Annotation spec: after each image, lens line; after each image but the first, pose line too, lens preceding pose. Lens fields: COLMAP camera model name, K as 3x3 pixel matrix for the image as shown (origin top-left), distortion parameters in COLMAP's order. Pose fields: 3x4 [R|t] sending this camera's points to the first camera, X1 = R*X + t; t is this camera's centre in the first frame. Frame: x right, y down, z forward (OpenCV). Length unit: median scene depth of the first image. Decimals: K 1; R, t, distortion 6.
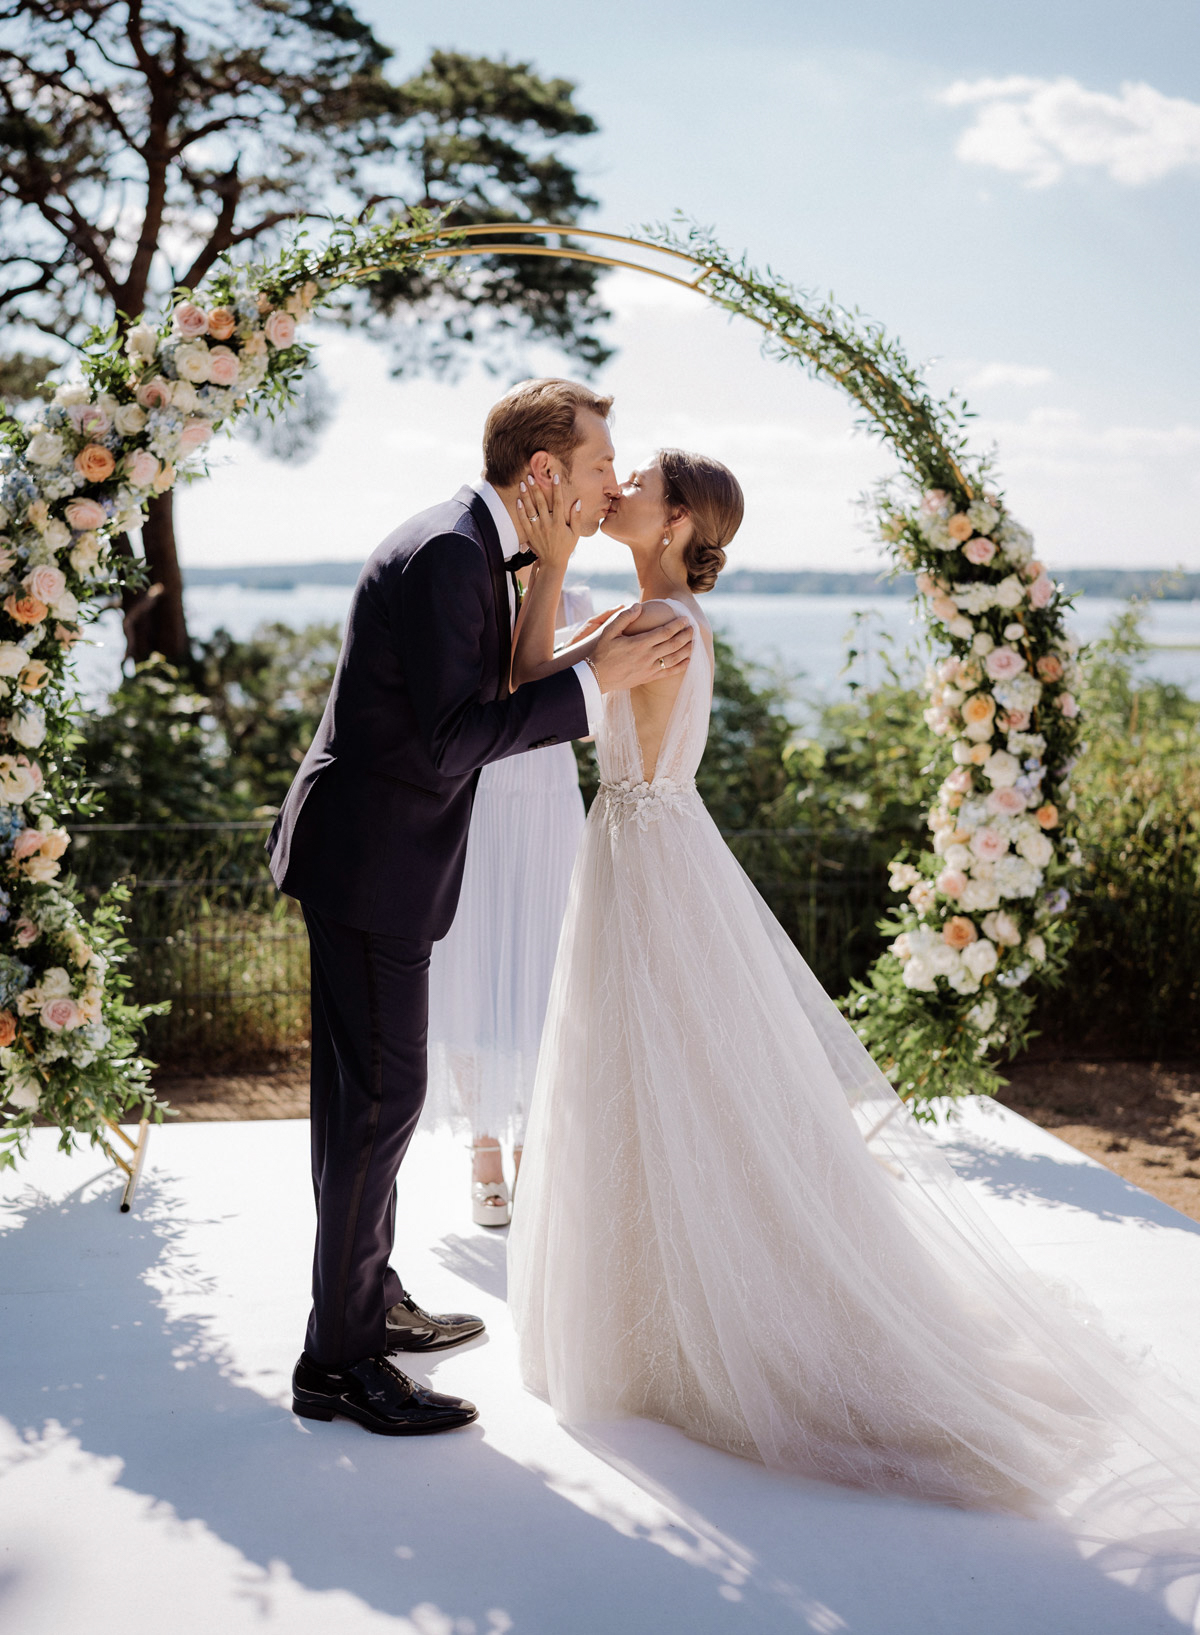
lens RADIAL K [[1775.8, 0, 627.9], [0, 1775.8, 762.7], [0, 0, 1]] dist [-0.071988, 0.000000]
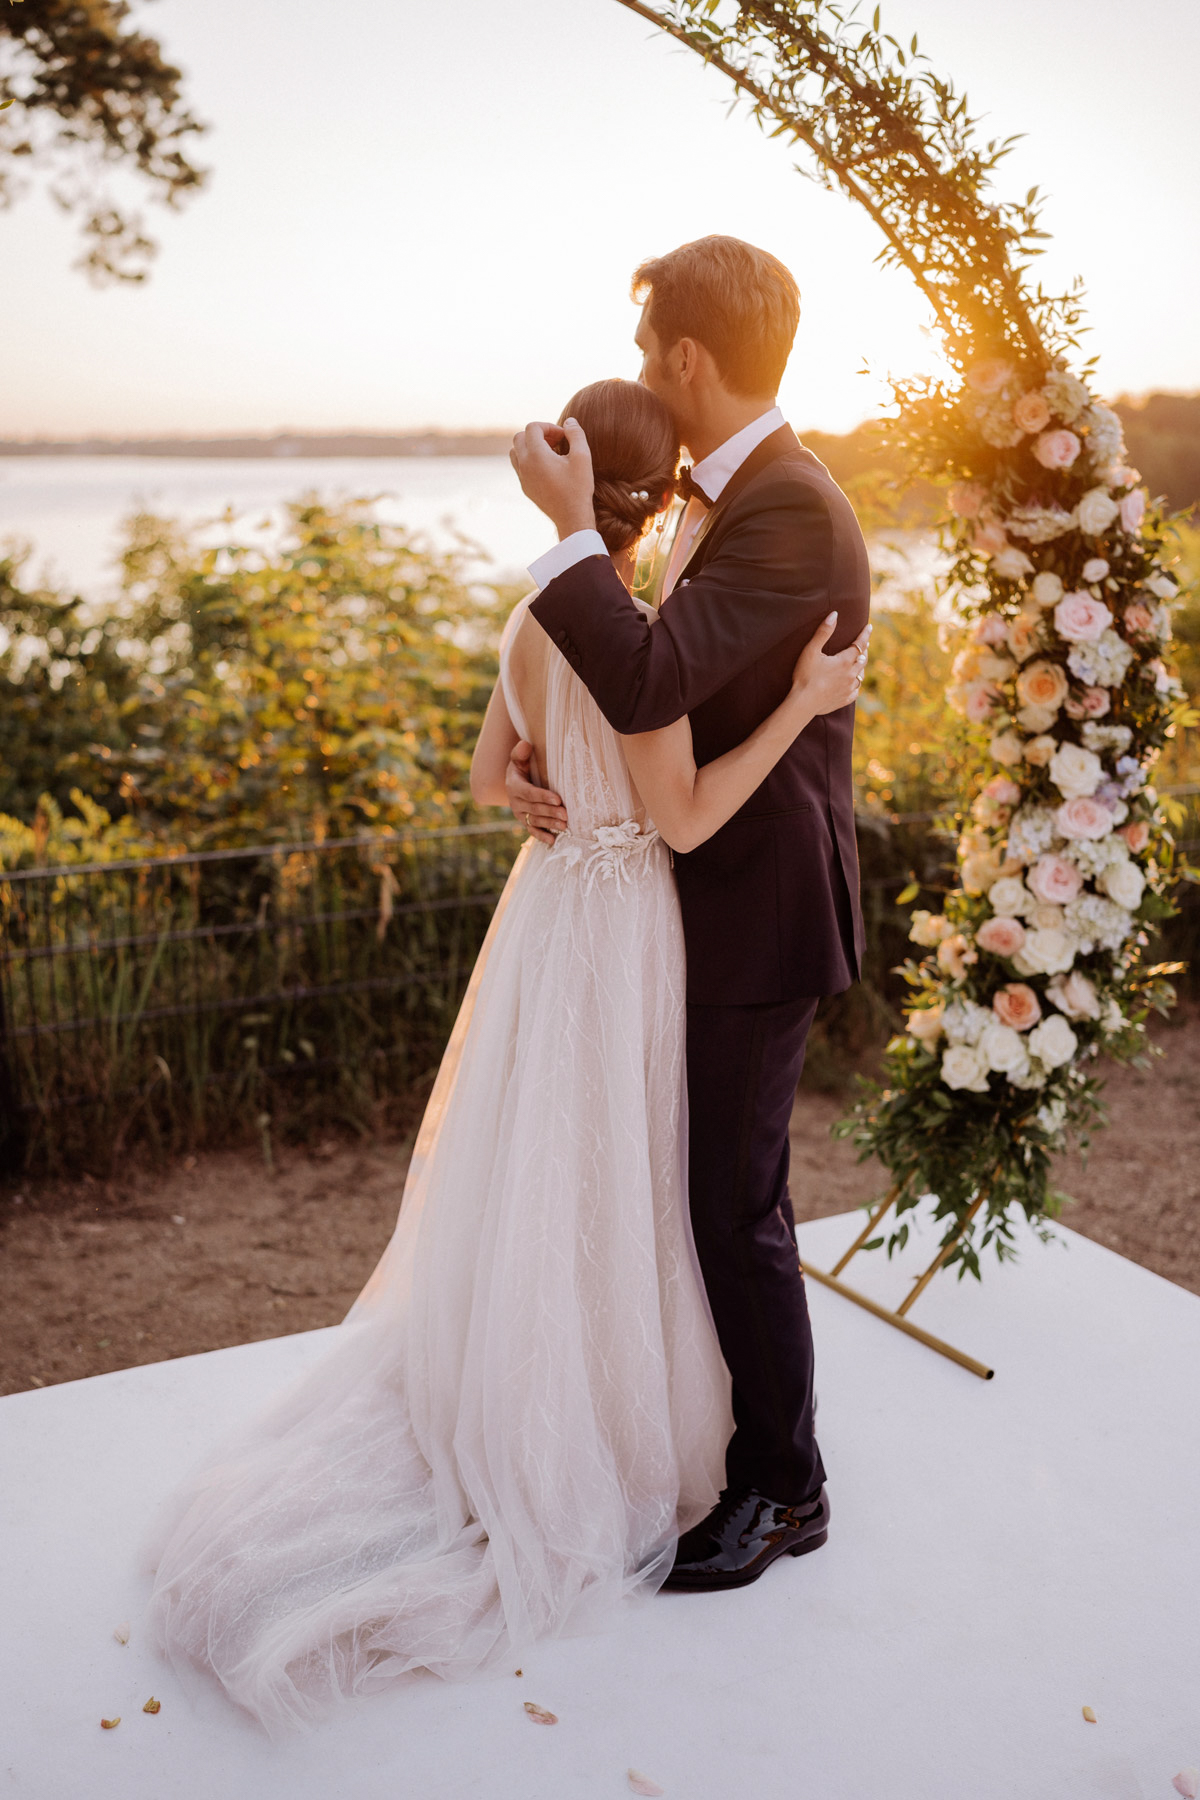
lens RADIAL K [[1706.8, 0, 599.1], [0, 1706.8, 882.6], [0, 0, 1]] dist [0.019574, 0.000000]
pose [[0.968146, -0.070271, 0.240325, -0.133428], [0.033718, 0.987657, 0.152957, -0.062075], [-0.248107, -0.139982, 0.958566, 0.397771]]
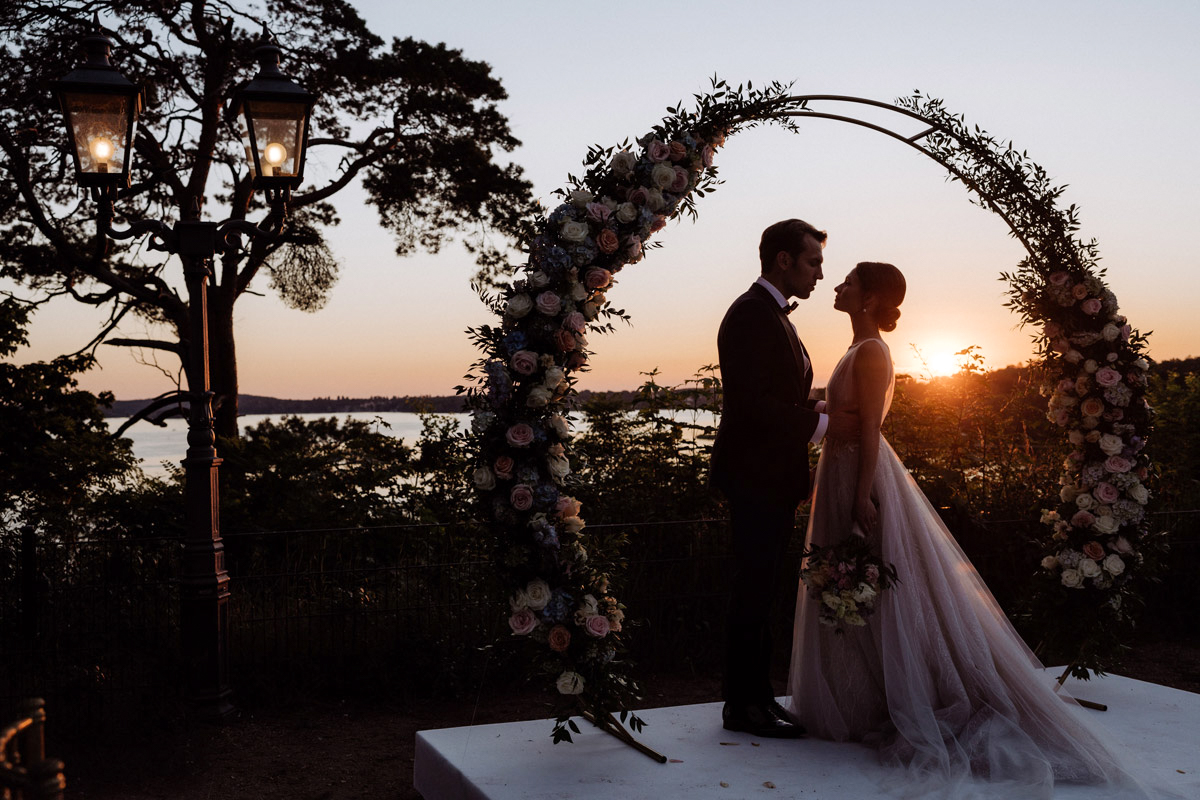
lens RADIAL K [[1137.9, 0, 591.3], [0, 1137.9, 402.8], [0, 0, 1]] dist [0.019574, 0.000000]
pose [[0.985961, -0.024215, 0.165209, -0.409879], [0.040709, 0.994432, -0.097198, 0.046954], [-0.161936, 0.102559, 0.981457, 0.076041]]
